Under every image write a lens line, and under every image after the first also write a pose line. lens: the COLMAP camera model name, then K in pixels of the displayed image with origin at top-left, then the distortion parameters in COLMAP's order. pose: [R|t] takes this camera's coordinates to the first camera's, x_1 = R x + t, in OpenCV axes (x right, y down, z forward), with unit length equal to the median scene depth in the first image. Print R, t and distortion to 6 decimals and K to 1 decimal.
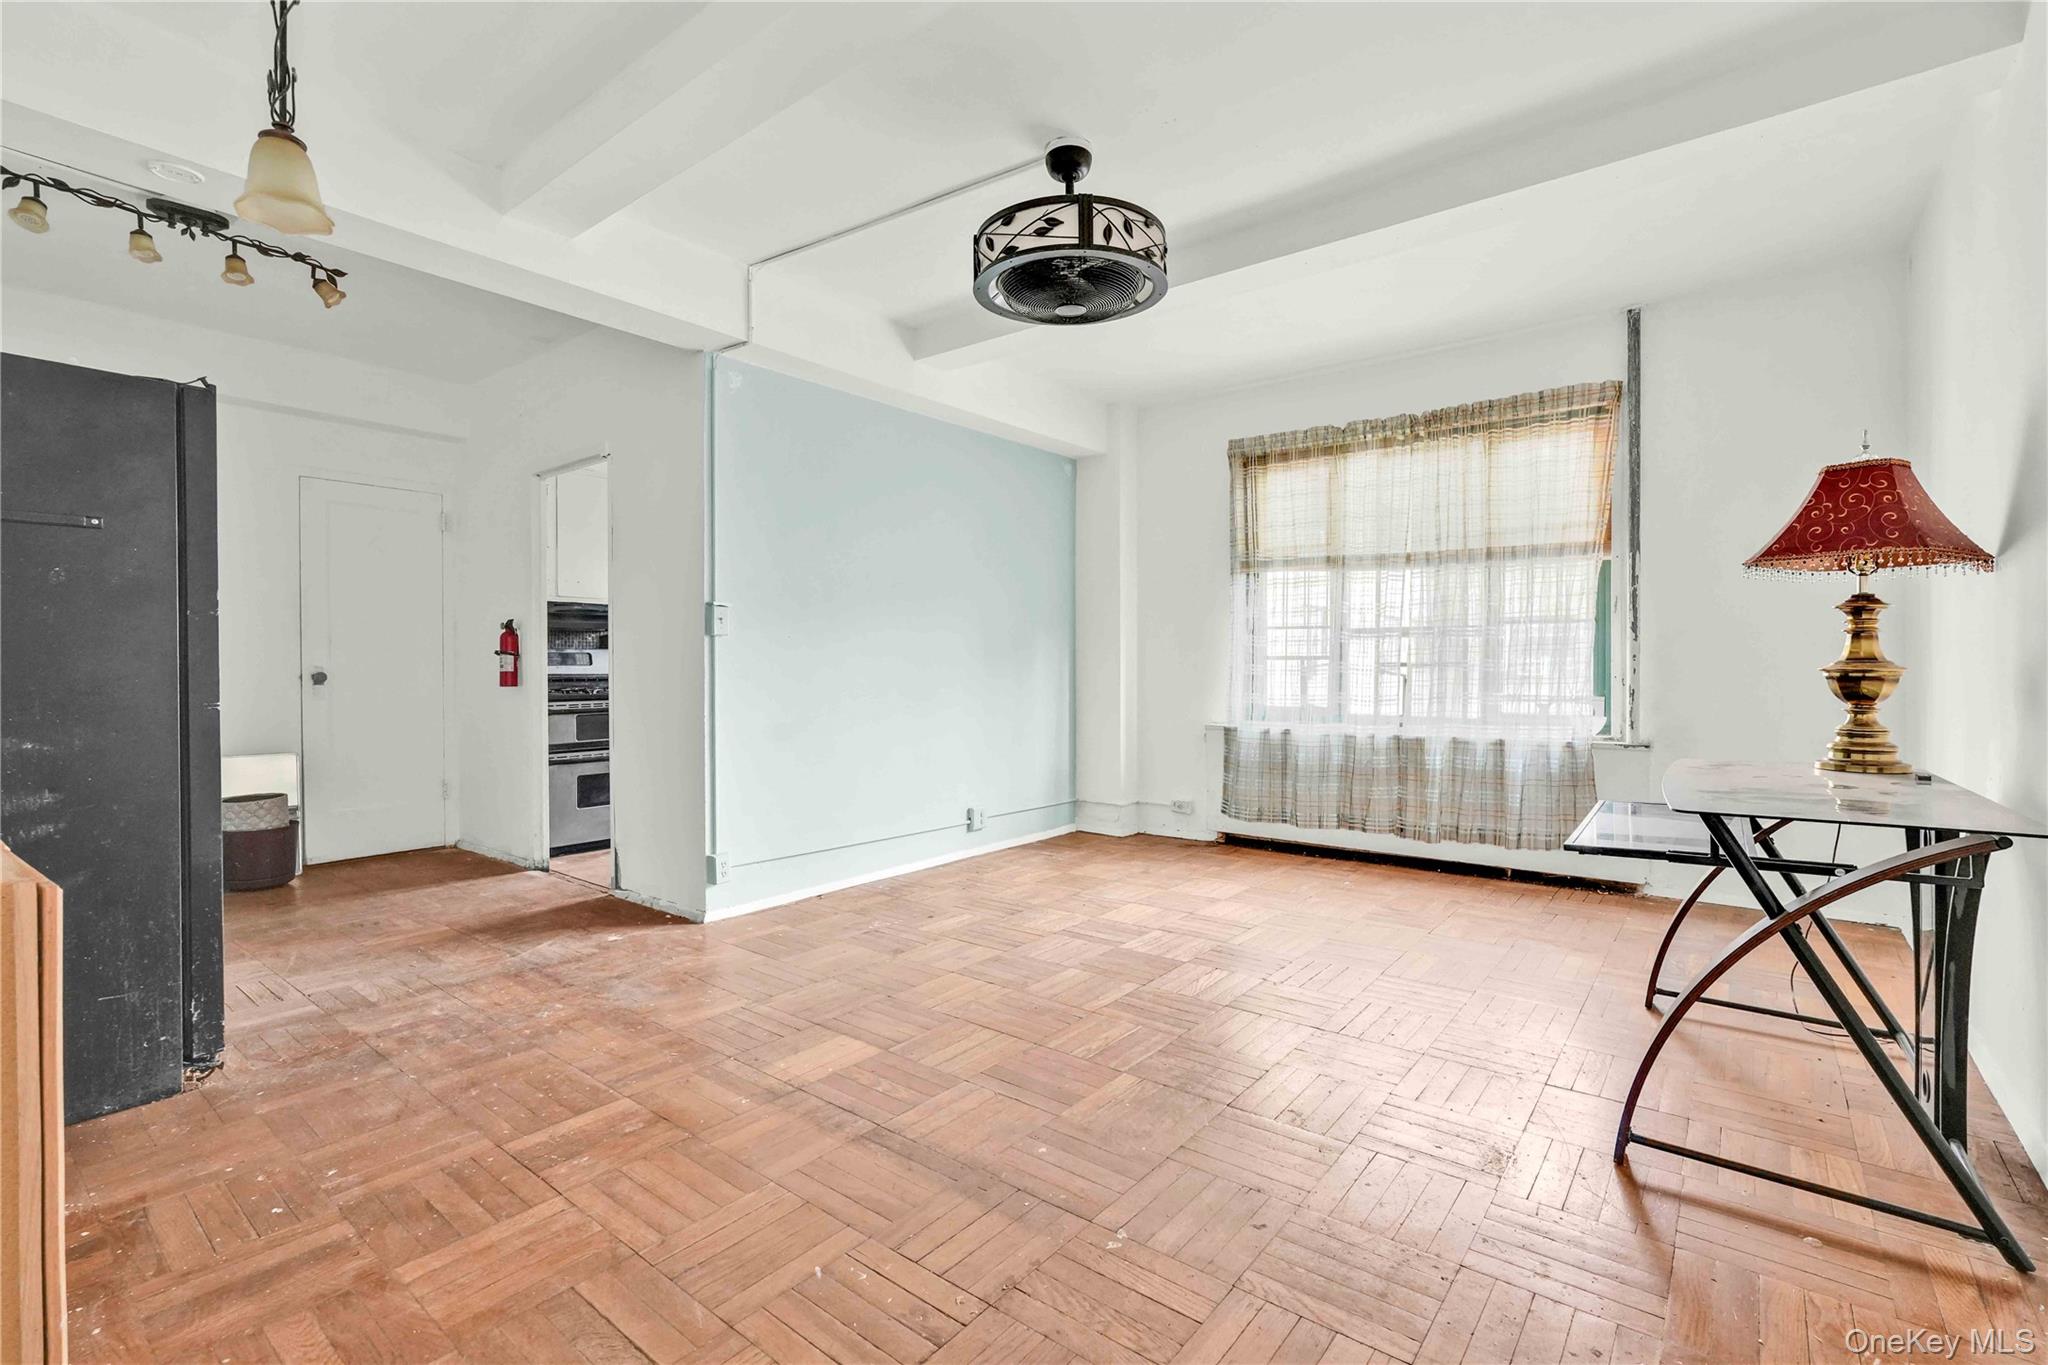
lens RADIAL K [[905.0, 0, 1024.0], [0, 905.0, 682.5], [0, 0, 1]] dist [-0.015545, 0.009259]
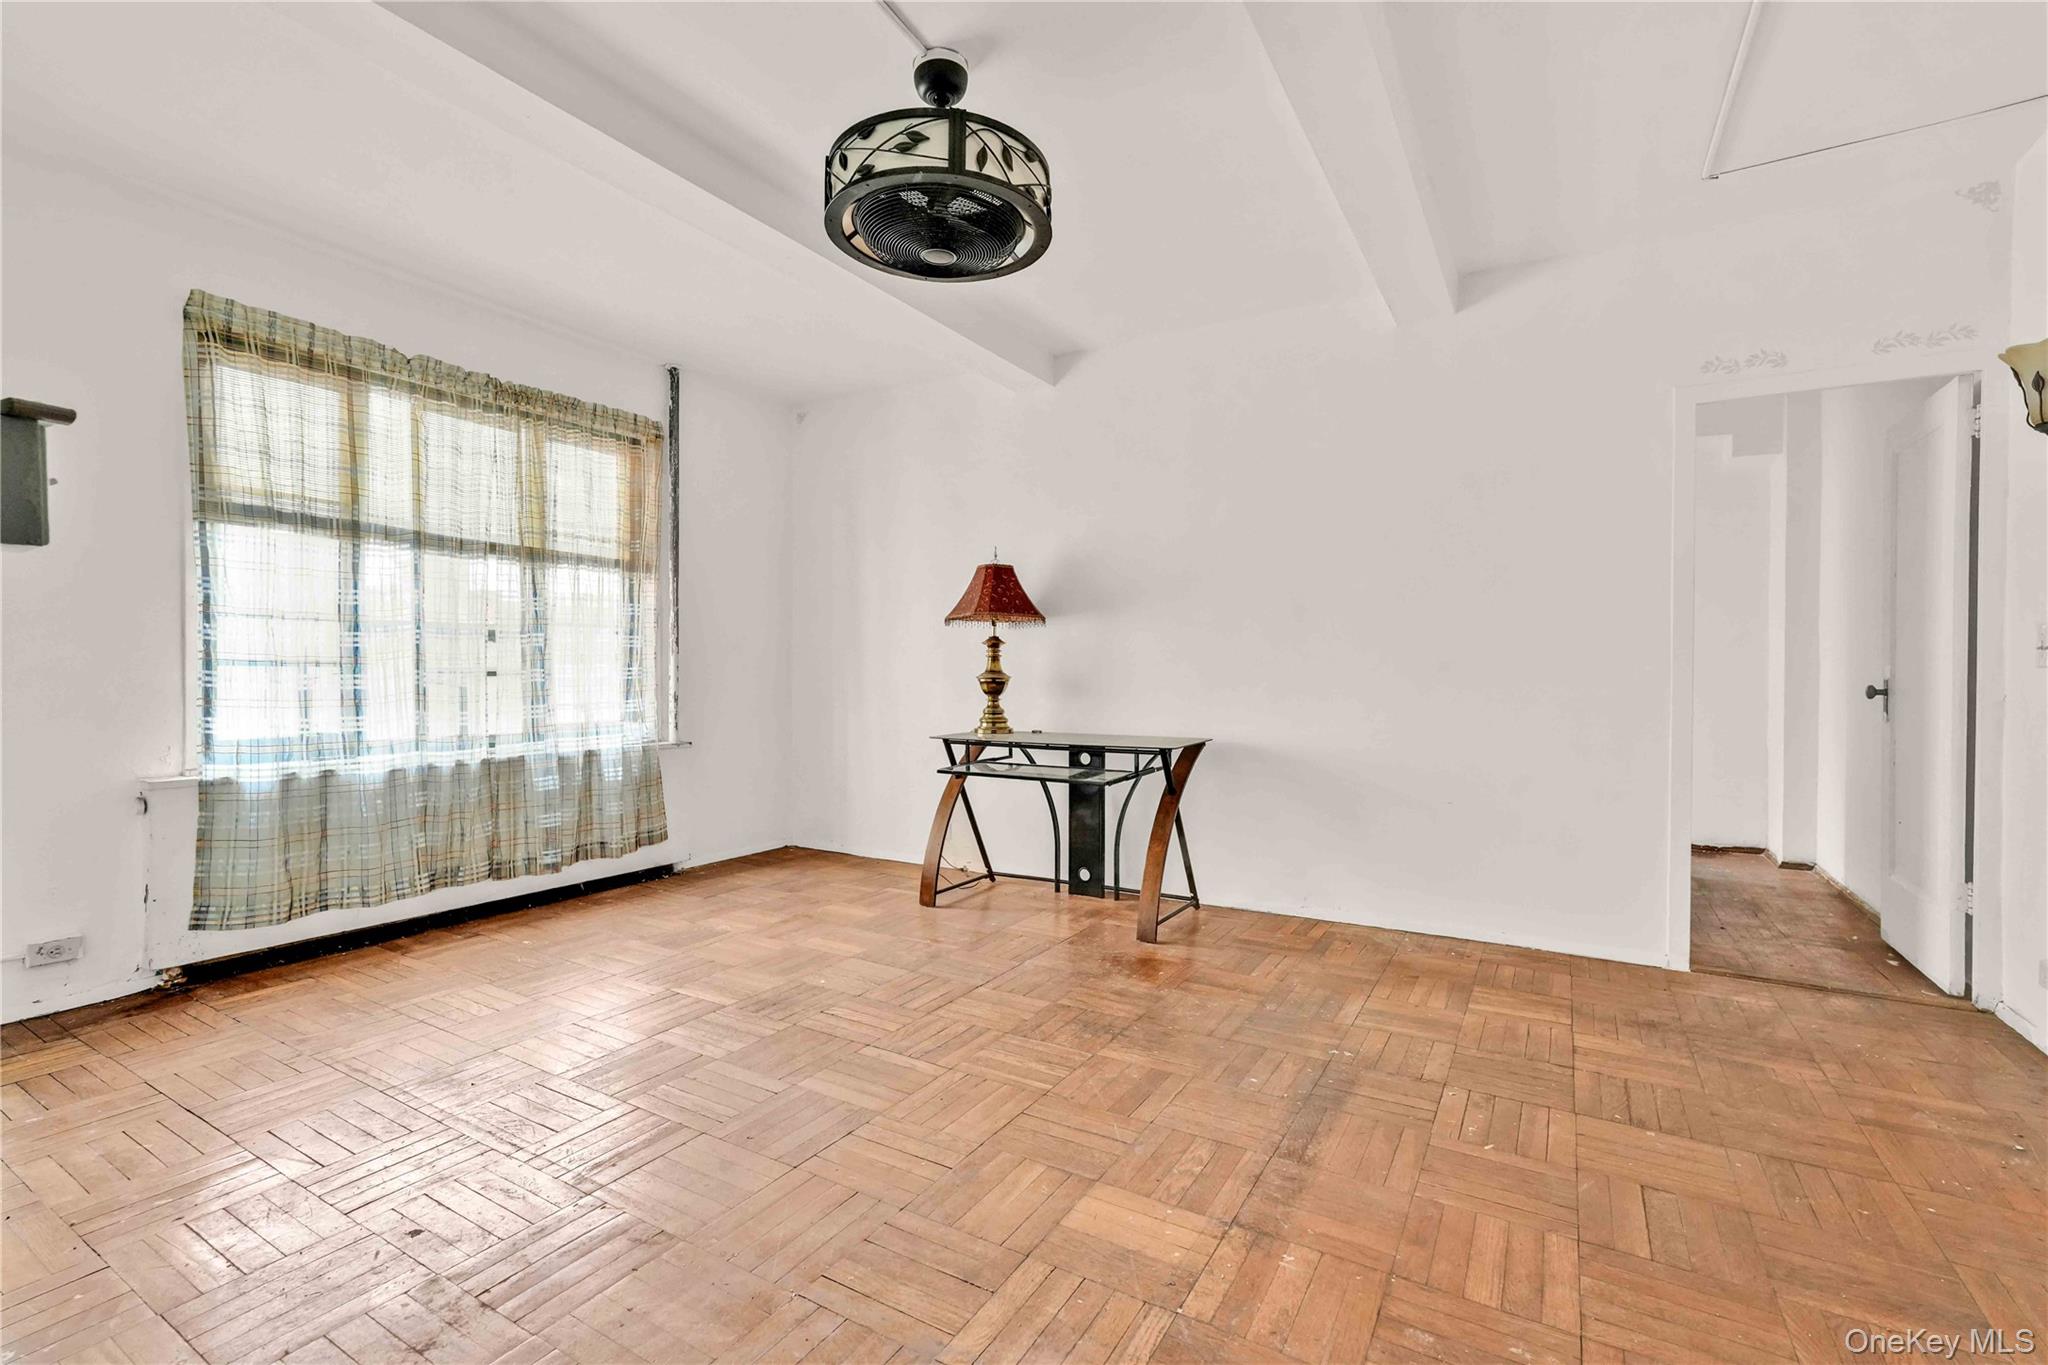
lens RADIAL K [[928.6, 0, 1024.0], [0, 928.6, 682.5], [0, 0, 1]] dist [-0.016516, 0.011480]
pose [[-0.136348, -0.008325, 0.990626, -0.577987], [0.017122, 0.999796, 0.010759, -0.014309], [-0.990513, 0.018429, -0.136178, 0.732254]]
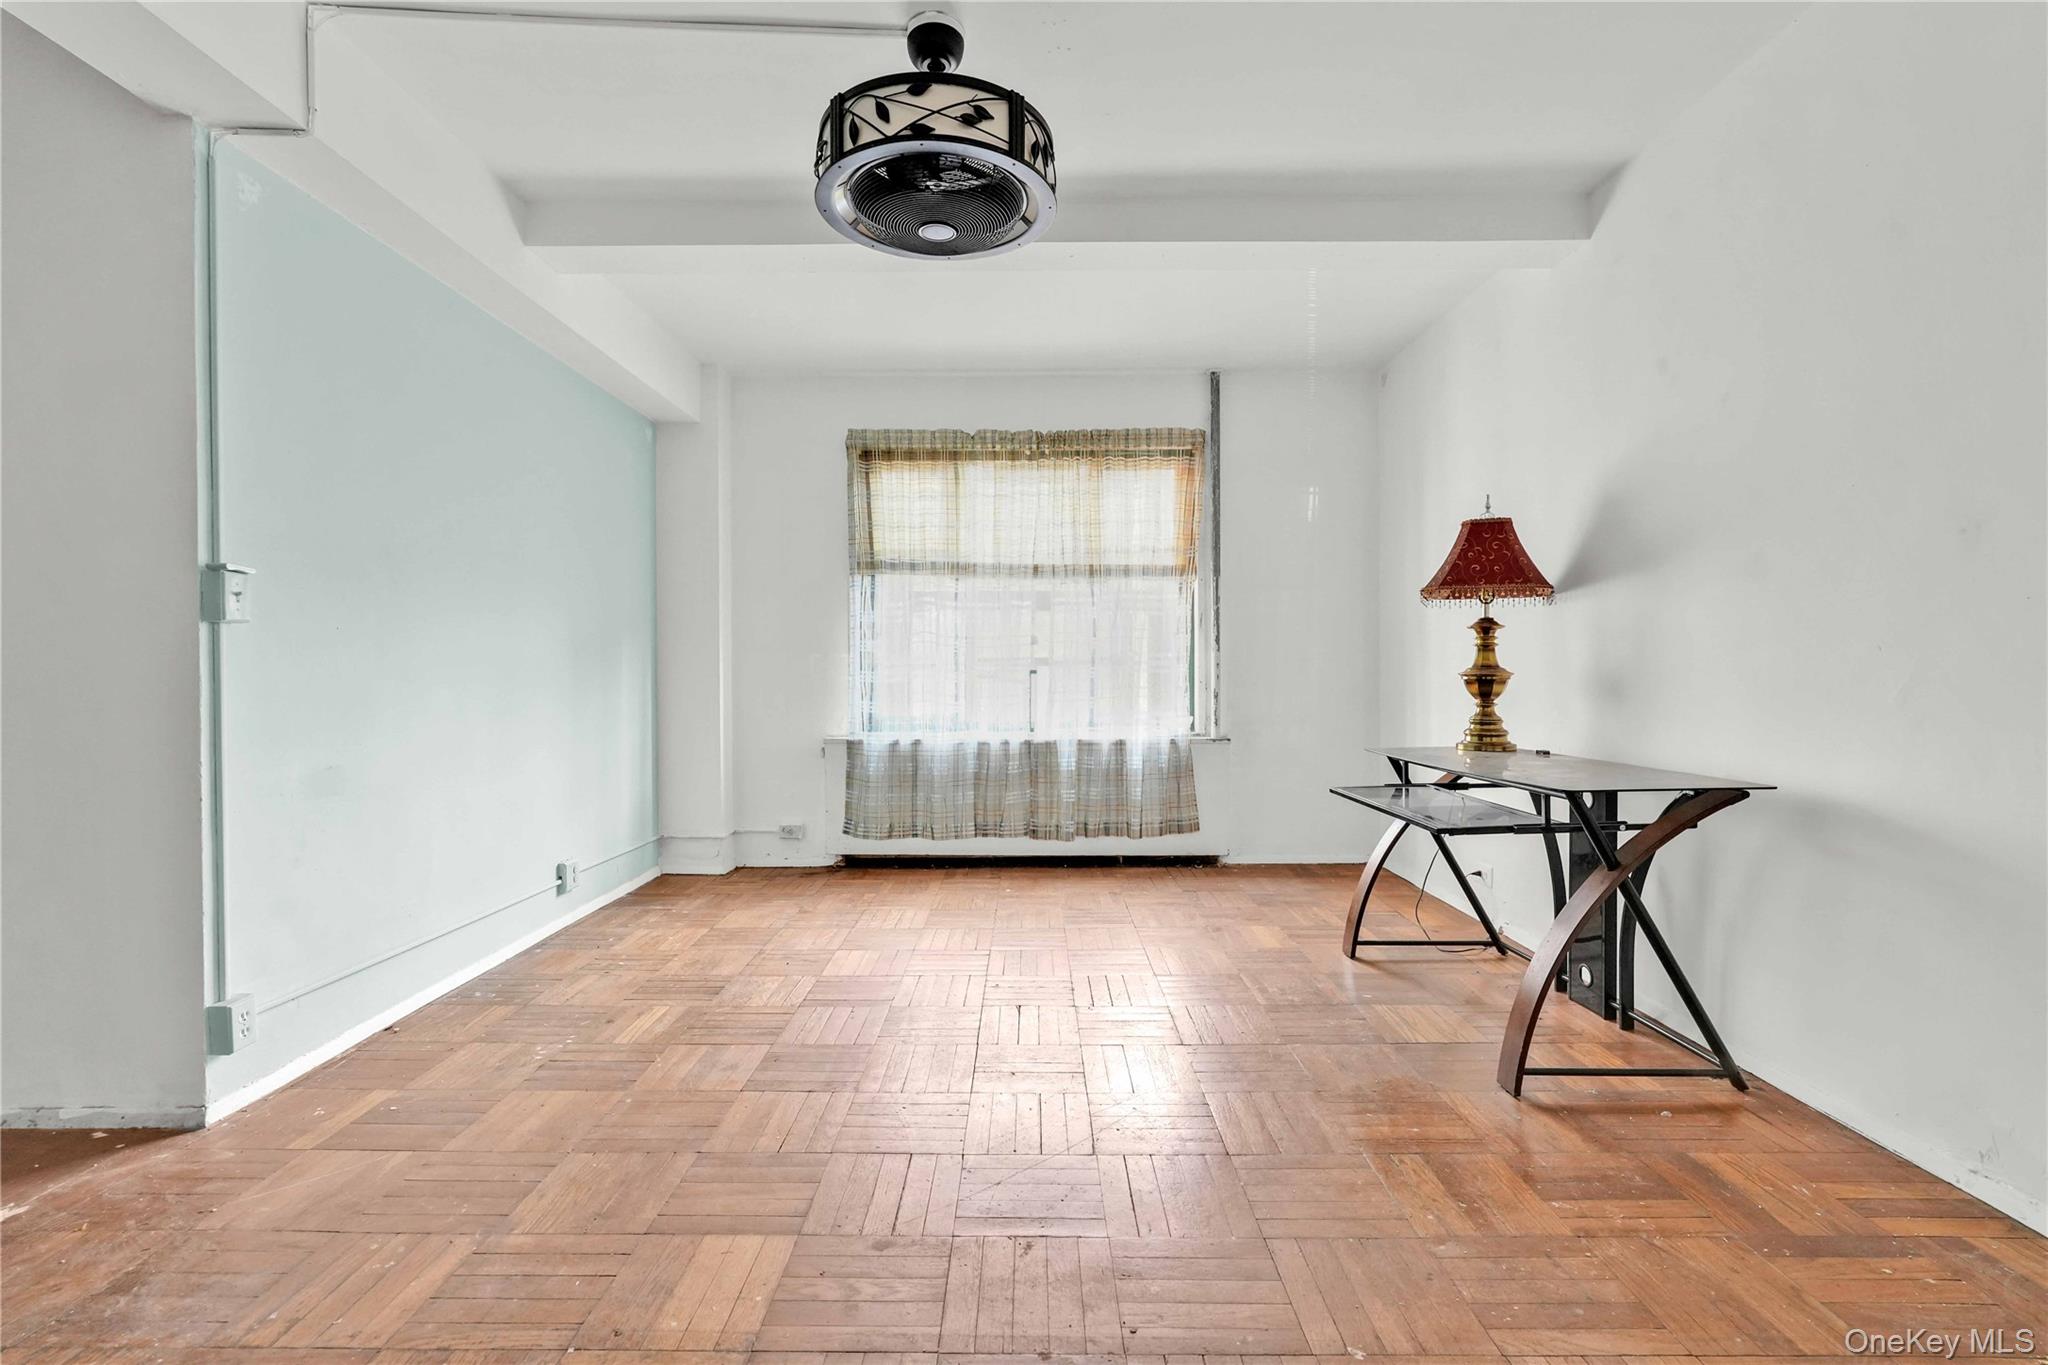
lens RADIAL K [[904.0, 0, 999.4], [0, 904.0, 689.0], [0, 0, 1]] dist [-0.016654, 0.009862]
pose [[0.795958, -0.012507, 0.605223, -0.278015], [0.014042, 0.999899, 0.002197, -0.003299], [-0.605189, 0.006750, 0.796053, 0.229566]]
